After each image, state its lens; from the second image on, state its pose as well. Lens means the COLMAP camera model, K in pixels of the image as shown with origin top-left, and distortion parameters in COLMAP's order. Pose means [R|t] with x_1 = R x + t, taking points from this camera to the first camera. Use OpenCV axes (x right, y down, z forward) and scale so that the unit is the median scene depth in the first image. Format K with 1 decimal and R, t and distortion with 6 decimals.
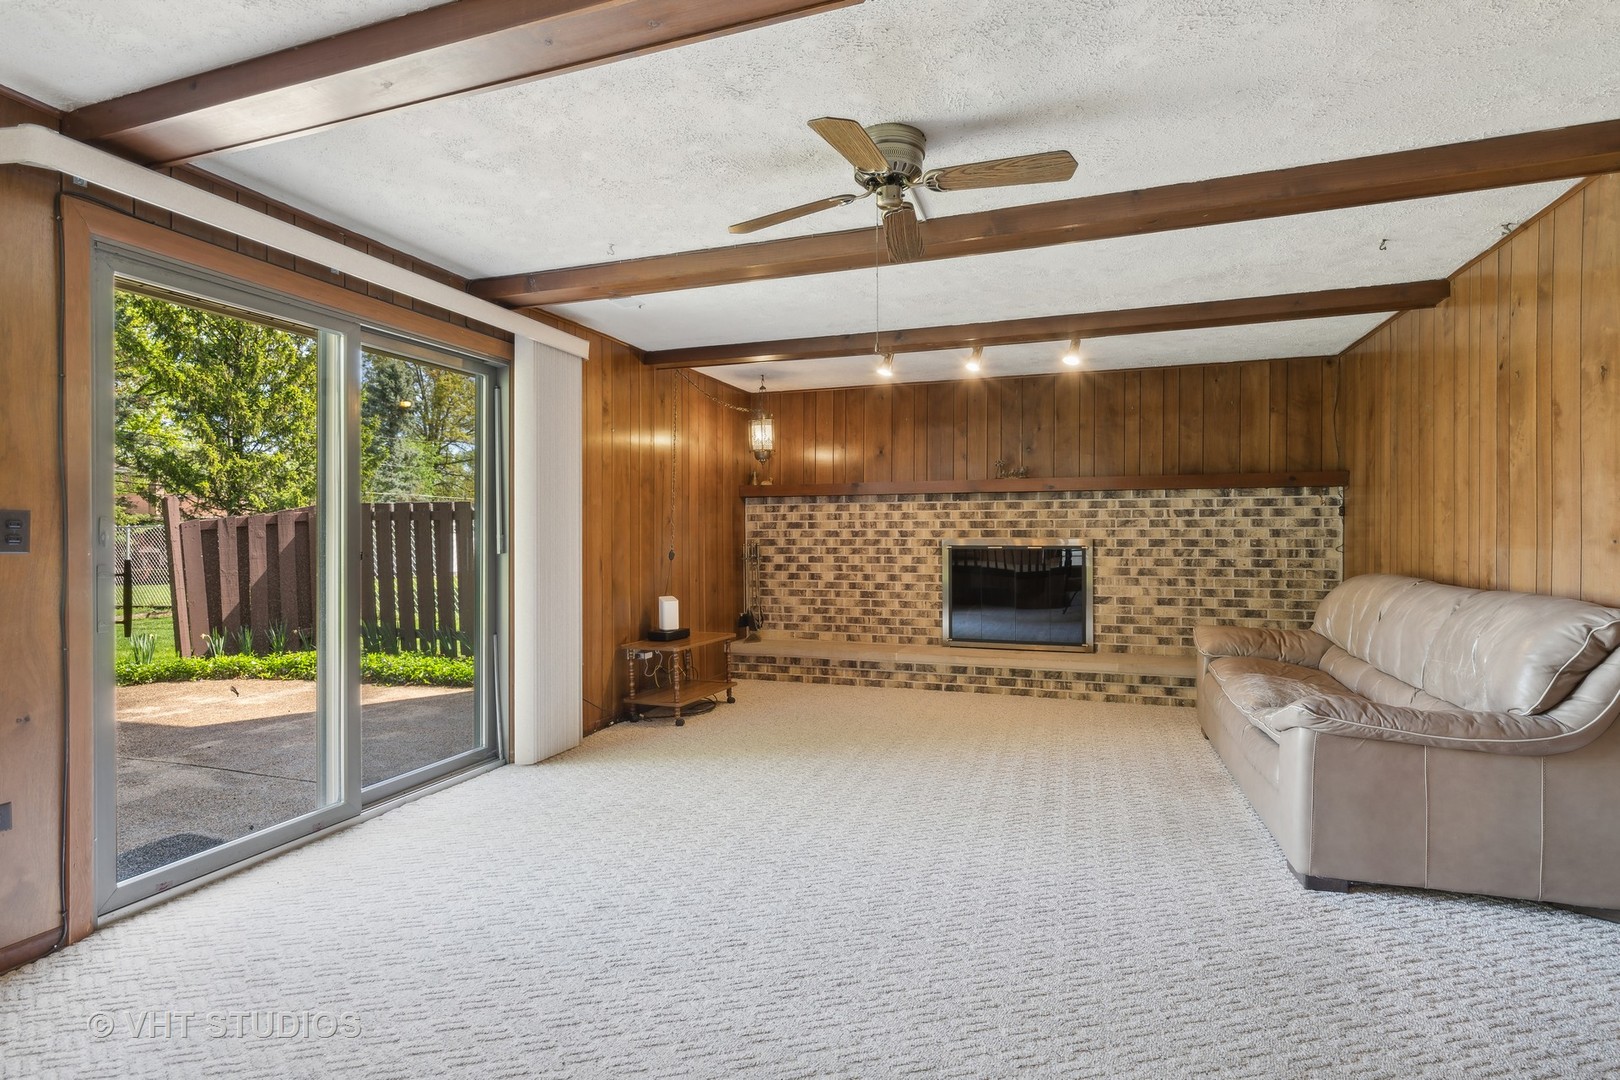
lens RADIAL K [[793.2, 0, 808.1], [0, 793.2, 541.9], [0, 0, 1]] dist [-0.001217, -0.000110]
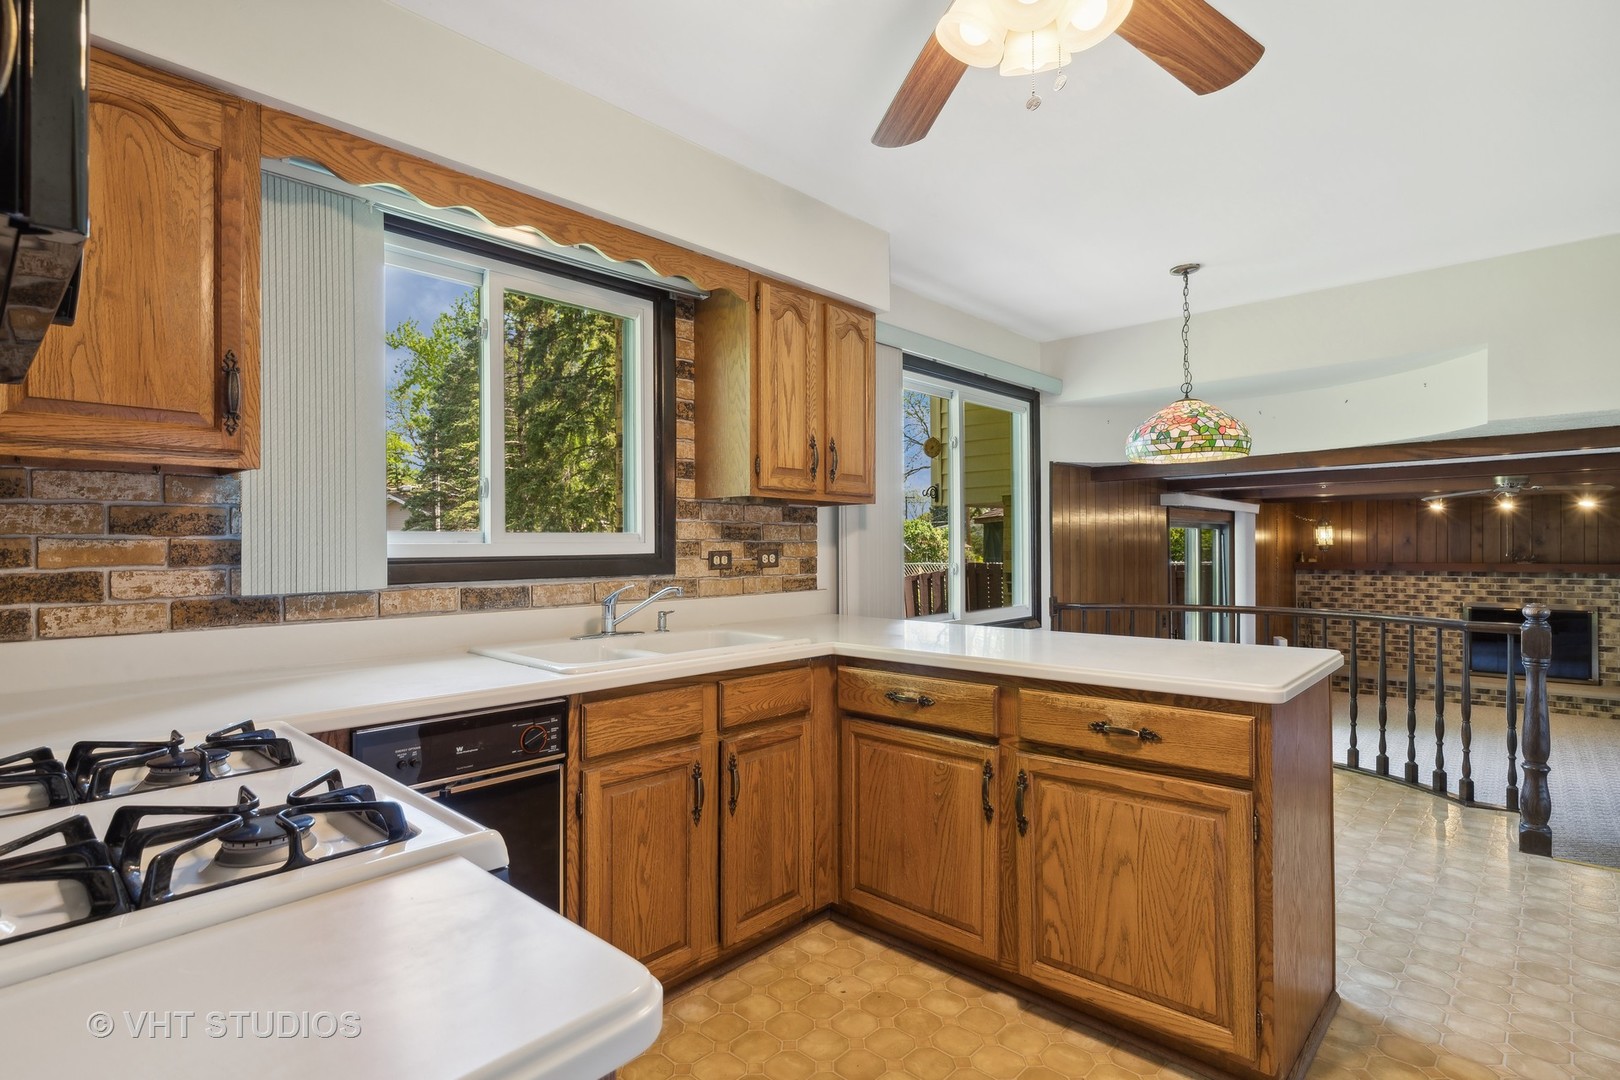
lens RADIAL K [[793.2, 0, 811.5], [0, 793.2, 544.8], [0, 0, 1]] dist [-0.001217, -0.000110]
pose [[0.917373, -0.005677, -0.397988, -0.350711], [0.001786, 0.999947, -0.010146, -0.096005], [0.398024, 0.008597, 0.917335, -0.825236]]
